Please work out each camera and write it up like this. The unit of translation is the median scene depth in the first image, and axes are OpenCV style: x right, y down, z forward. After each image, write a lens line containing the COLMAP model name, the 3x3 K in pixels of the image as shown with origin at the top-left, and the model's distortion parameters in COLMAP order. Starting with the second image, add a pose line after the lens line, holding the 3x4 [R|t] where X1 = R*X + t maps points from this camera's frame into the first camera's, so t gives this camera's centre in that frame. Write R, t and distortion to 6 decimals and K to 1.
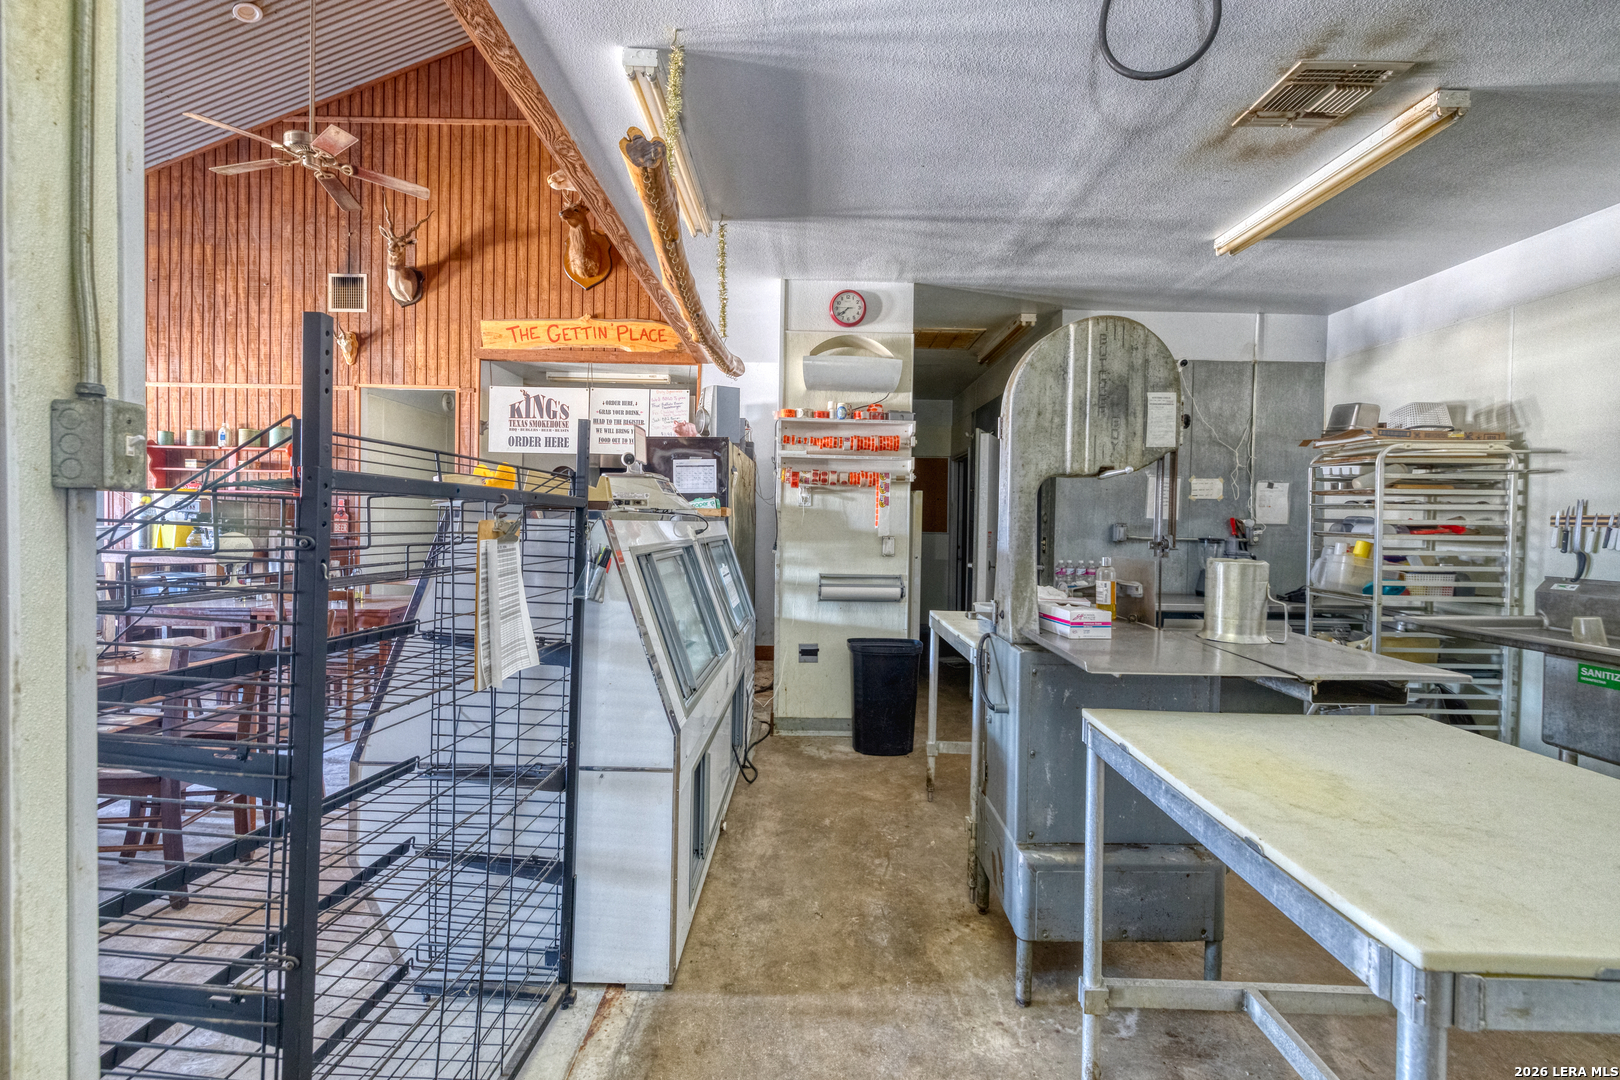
lens RADIAL K [[701.0, 0, 810.0], [0, 701.0, 540.0], [0, 0, 1]] dist [-0.003060, -0.000274]
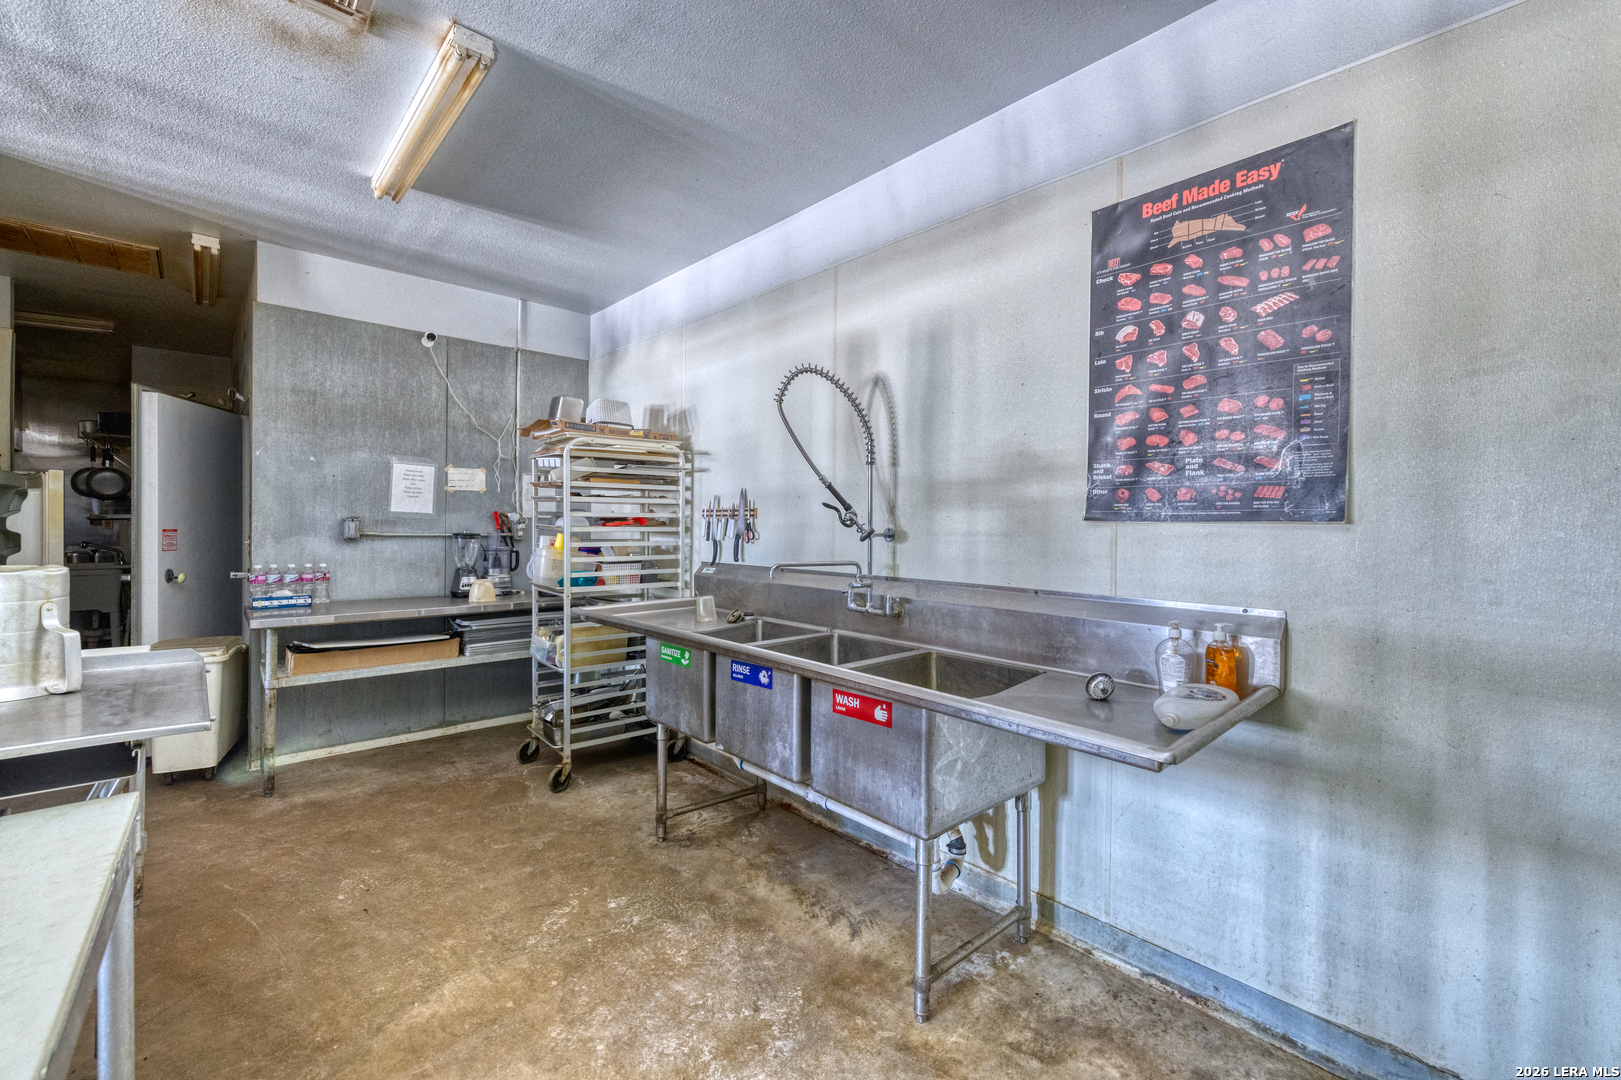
lens RADIAL K [[701.4, 0, 810.5], [0, 701.4, 540.0], [0, 0, 1]] dist [-0.003060, -0.000274]
pose [[0.732904, -0.022983, 0.679944, 0.373053], [0.020515, 0.999721, 0.011679, 0.006284], [-0.680023, 0.005390, 0.733171, 0.028989]]
